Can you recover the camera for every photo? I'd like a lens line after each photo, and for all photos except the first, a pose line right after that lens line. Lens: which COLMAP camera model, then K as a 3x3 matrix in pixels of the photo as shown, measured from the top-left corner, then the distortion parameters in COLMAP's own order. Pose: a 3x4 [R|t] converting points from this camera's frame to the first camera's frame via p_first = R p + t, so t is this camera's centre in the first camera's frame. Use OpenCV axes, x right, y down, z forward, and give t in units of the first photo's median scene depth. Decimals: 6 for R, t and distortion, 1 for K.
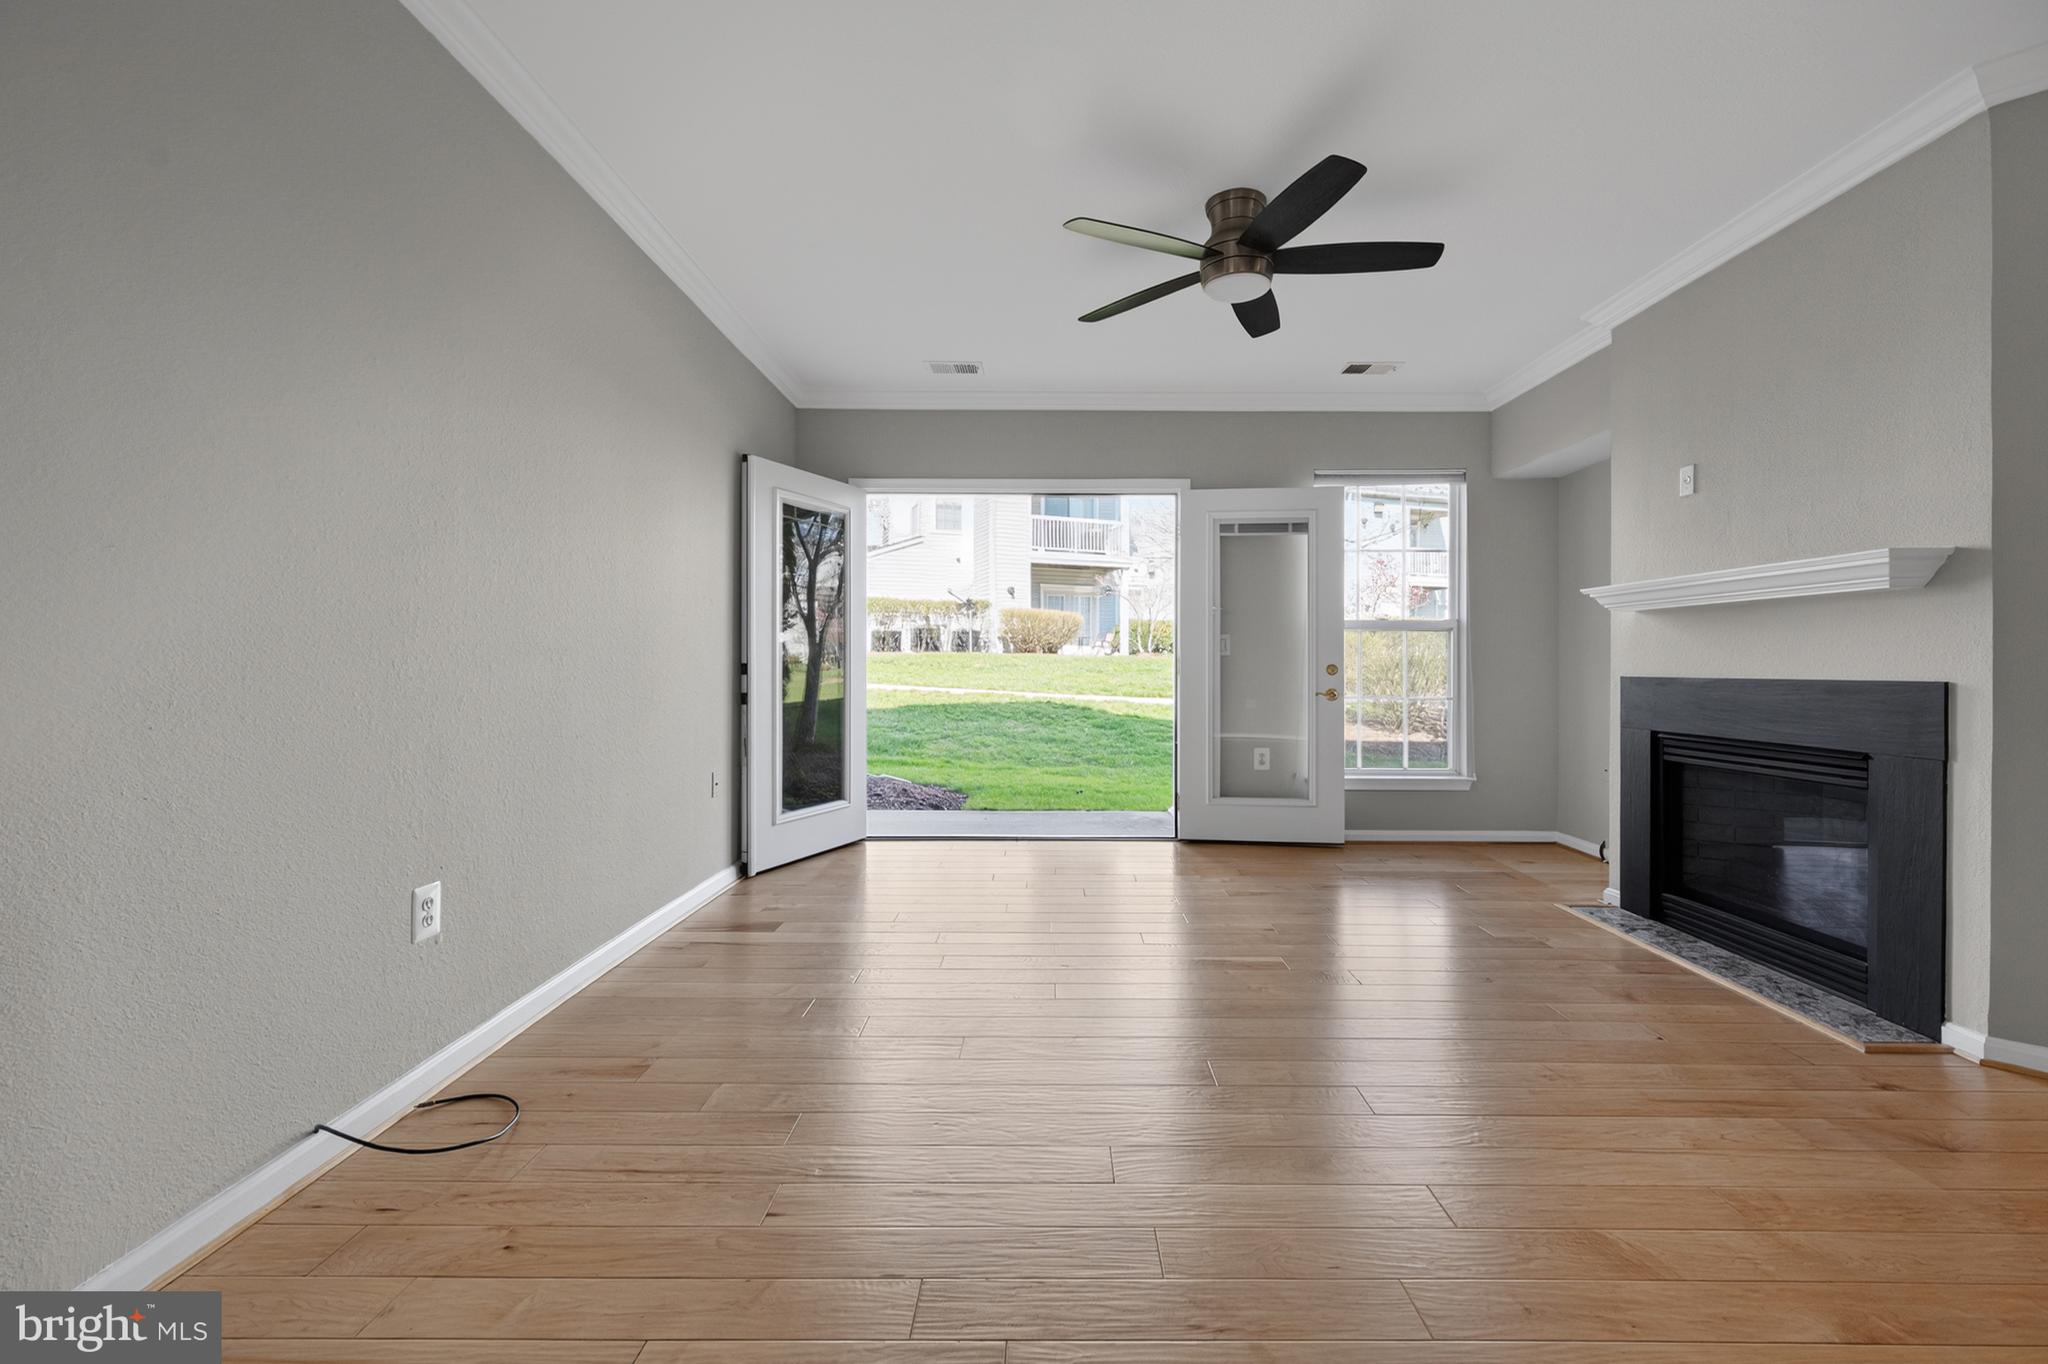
lens RADIAL K [[869.4, 0, 1068.8], [0, 869.4, 657.6], [0, 0, 1]] dist [-0.002285, -0.000244]
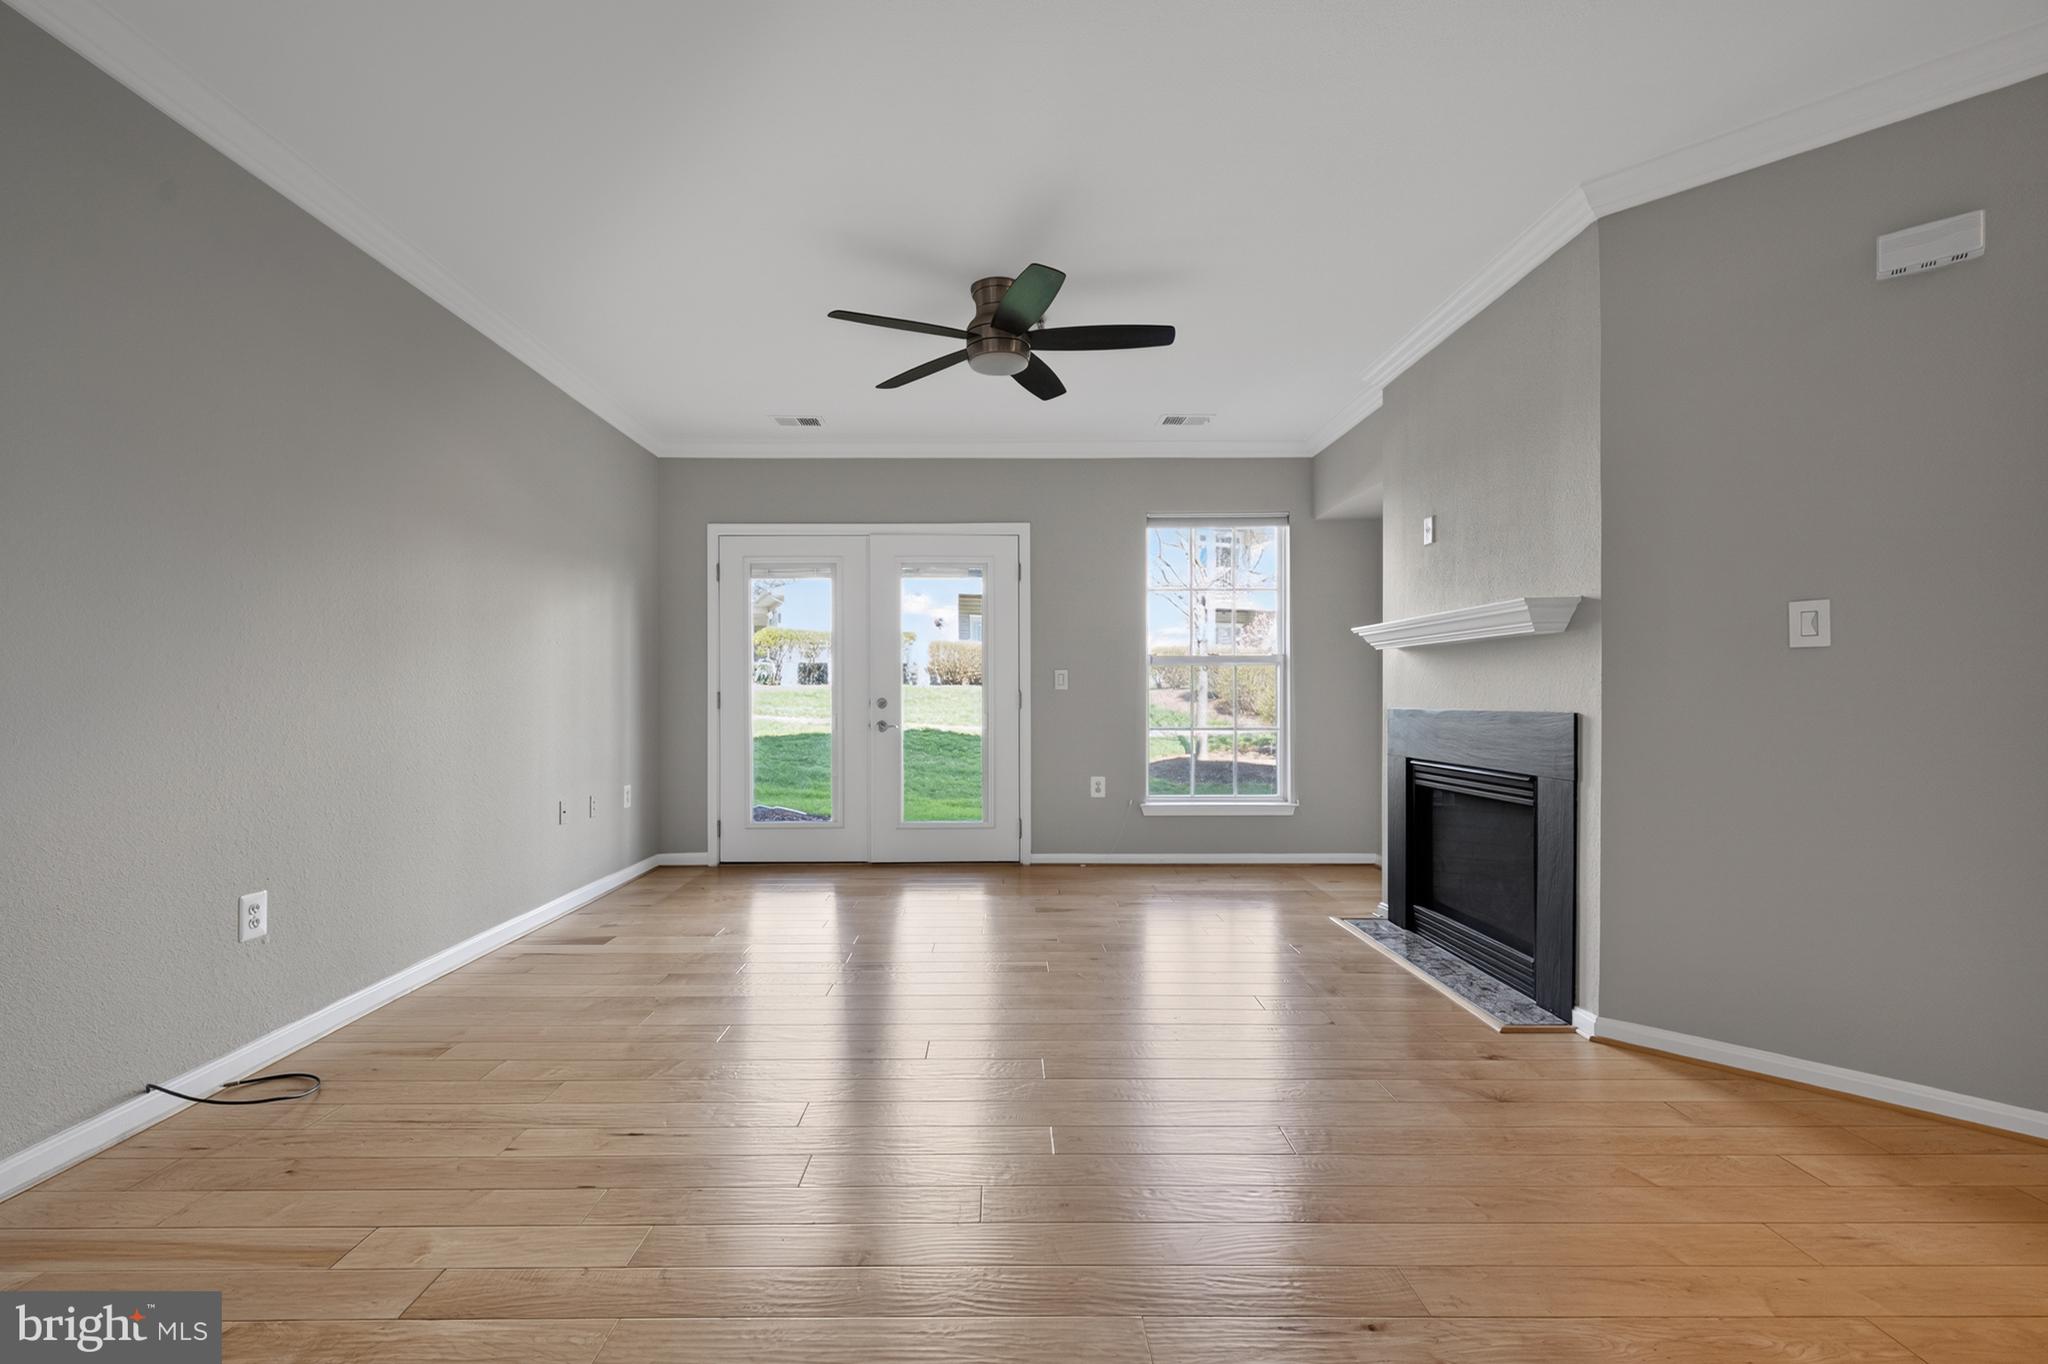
lens RADIAL K [[895.1, 0, 1021.0], [0, 895.1, 691.0], [0, 0, 1]] dist [-0.000397, -0.000094]
pose [[0.999983, -0.005828, 0.000838, 0.192851], [0.005825, 0.999978, 0.003086, -0.006493], [-0.000856, -0.003081, 0.999995, -0.136735]]
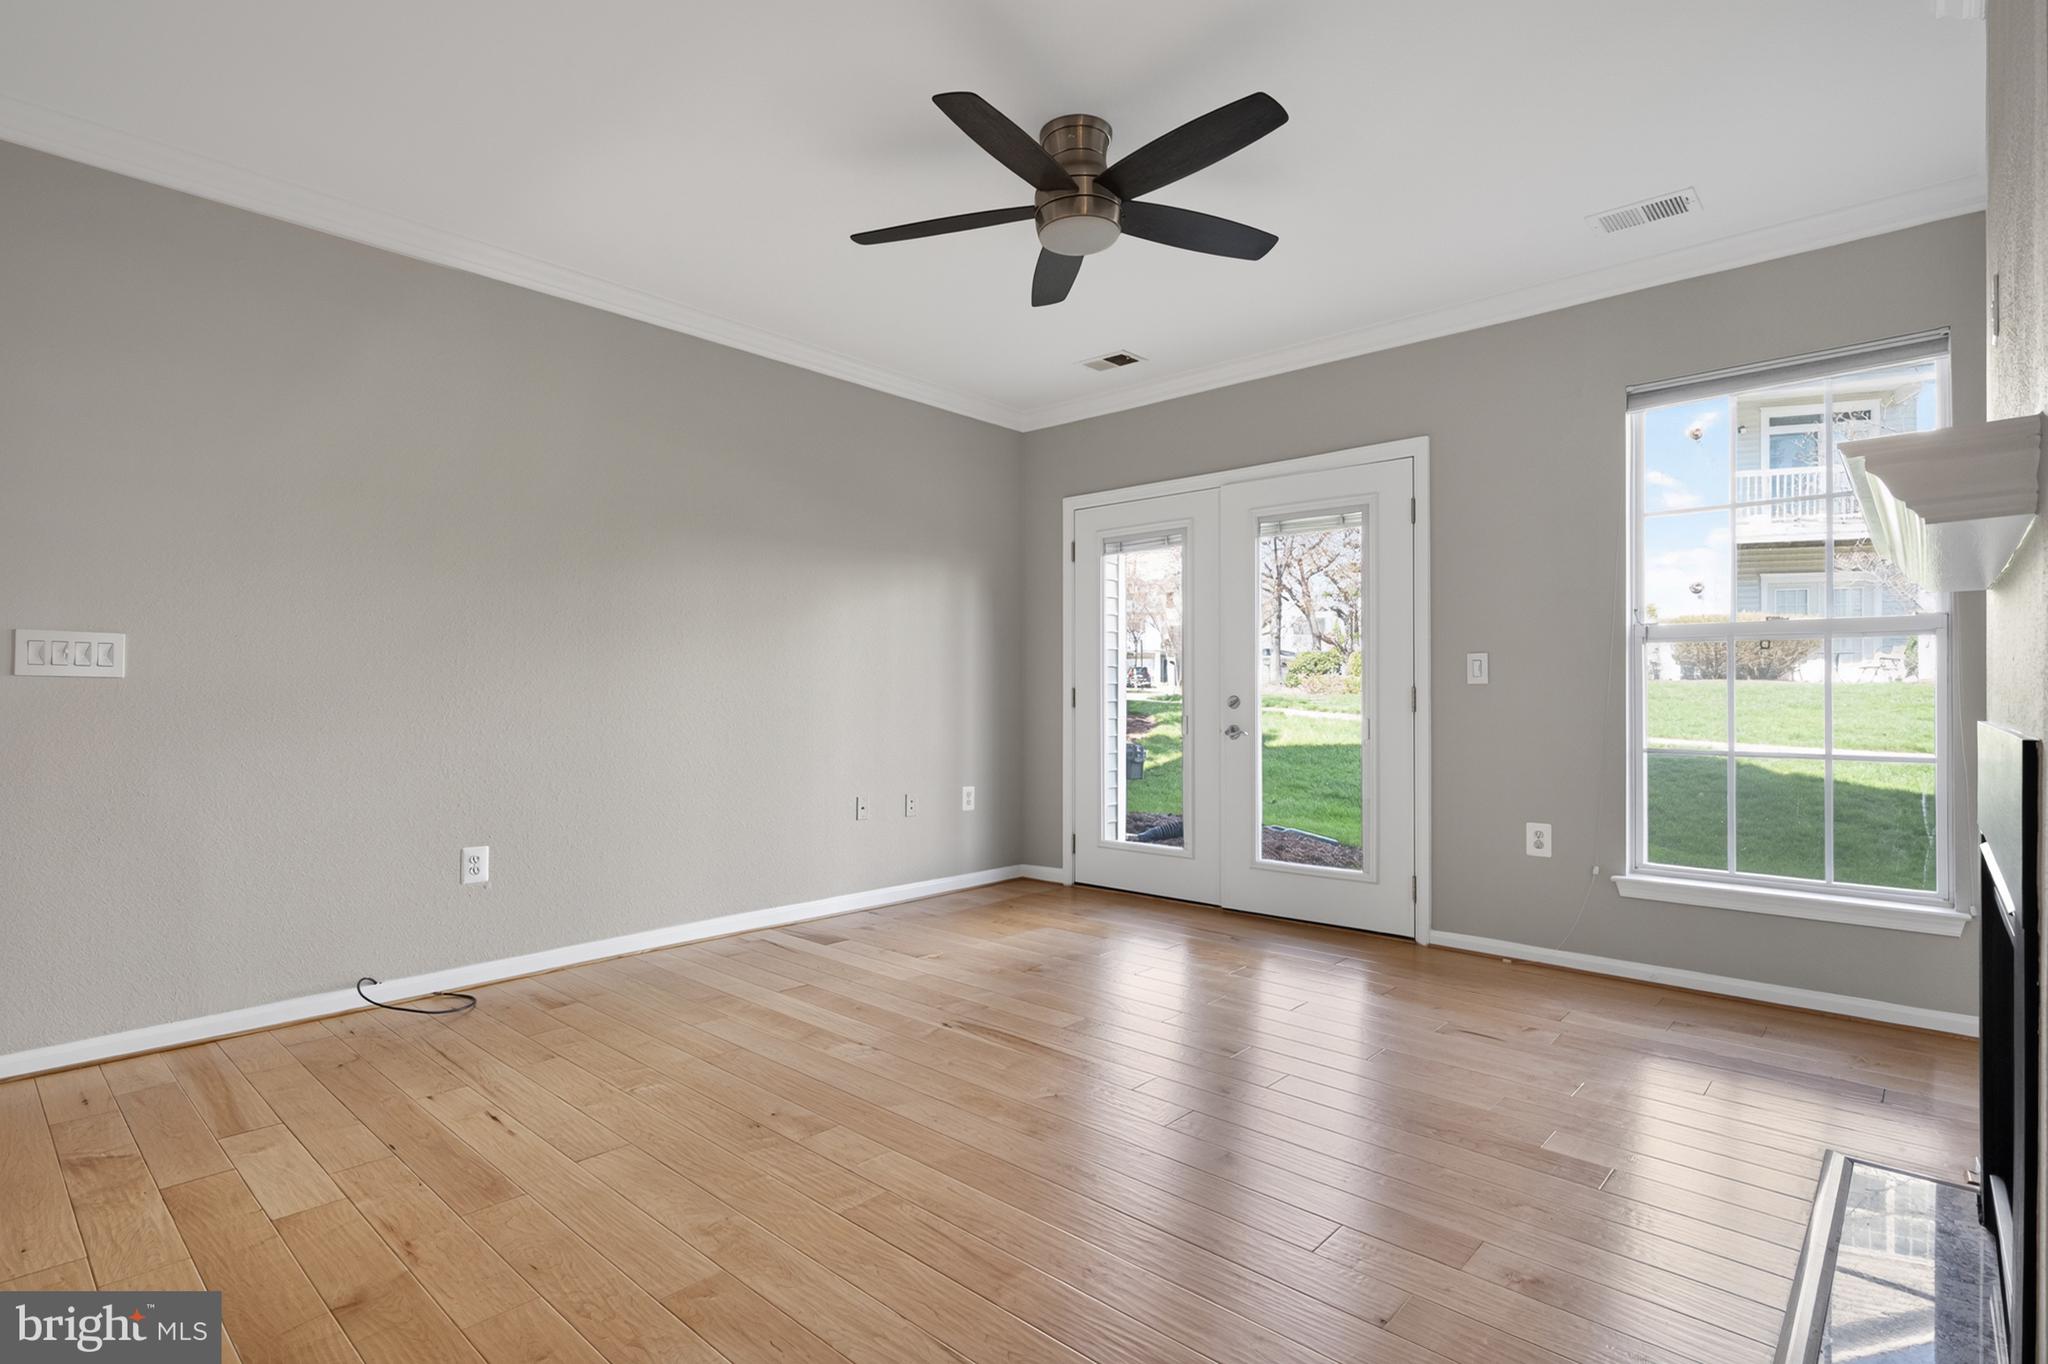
lens RADIAL K [[1037.4, 0, 991.4], [0, 1037.4, 685.8], [0, 0, 1]] dist [-0.001939, -0.000410]
pose [[0.719313, -0.007620, -0.694644, 0.711853], [0.006091, 0.999971, -0.004661, 0.000826], [0.694659, -0.000878, 0.719338, 0.215818]]
